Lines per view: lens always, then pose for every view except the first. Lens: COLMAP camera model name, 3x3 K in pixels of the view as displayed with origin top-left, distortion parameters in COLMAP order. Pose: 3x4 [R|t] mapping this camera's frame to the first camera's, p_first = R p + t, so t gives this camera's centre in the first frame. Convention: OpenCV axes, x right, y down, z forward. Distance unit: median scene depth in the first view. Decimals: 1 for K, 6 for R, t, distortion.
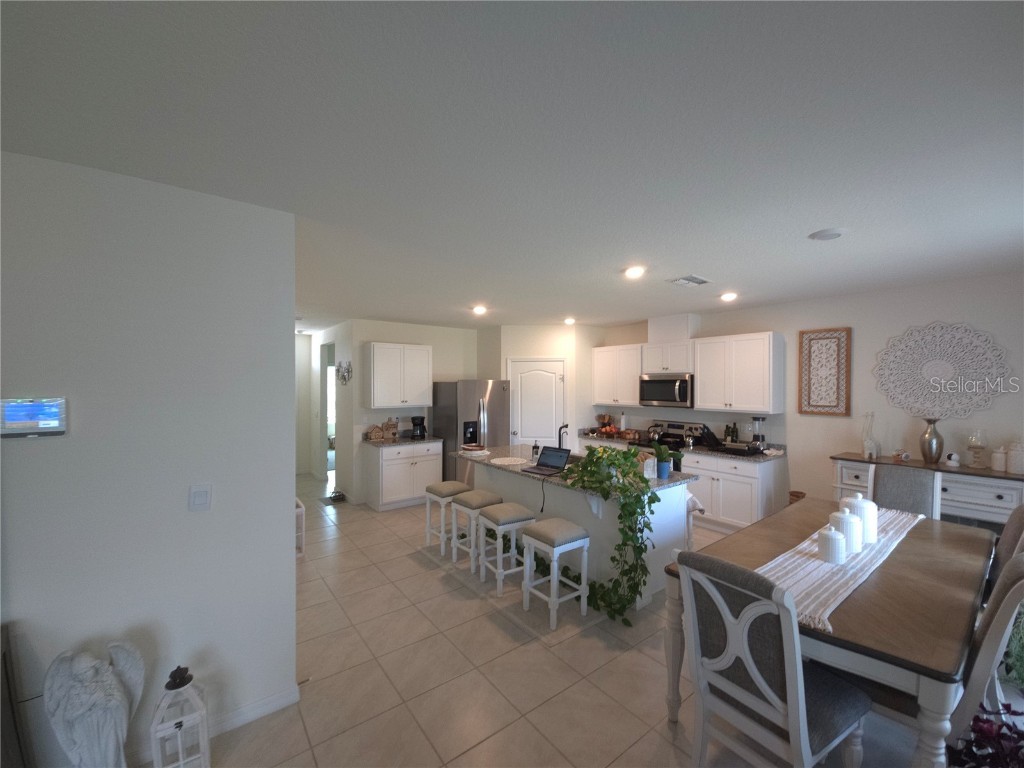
lens RADIAL K [[416.2, 0, 516.6], [0, 416.2, 384.9], [0, 0, 1]] dist [-0.000342, -0.000191]
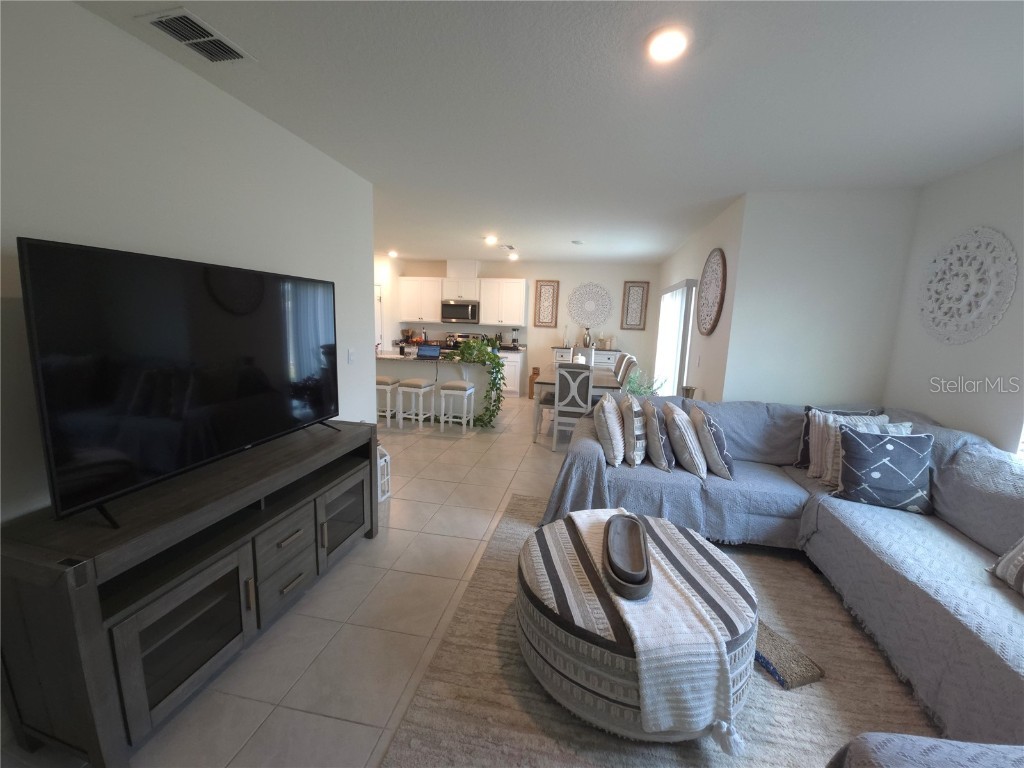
lens RADIAL K [[416.2, 0, 516.6], [0, 416.2, 384.9], [0, 0, 1]] dist [-0.000342, -0.000191]
pose [[0.747090, -0.078903, 0.660024, -0.604946], [-0.032777, 0.987349, 0.155135, 0.041938], [-0.663915, -0.137533, 0.735052, -0.321185]]
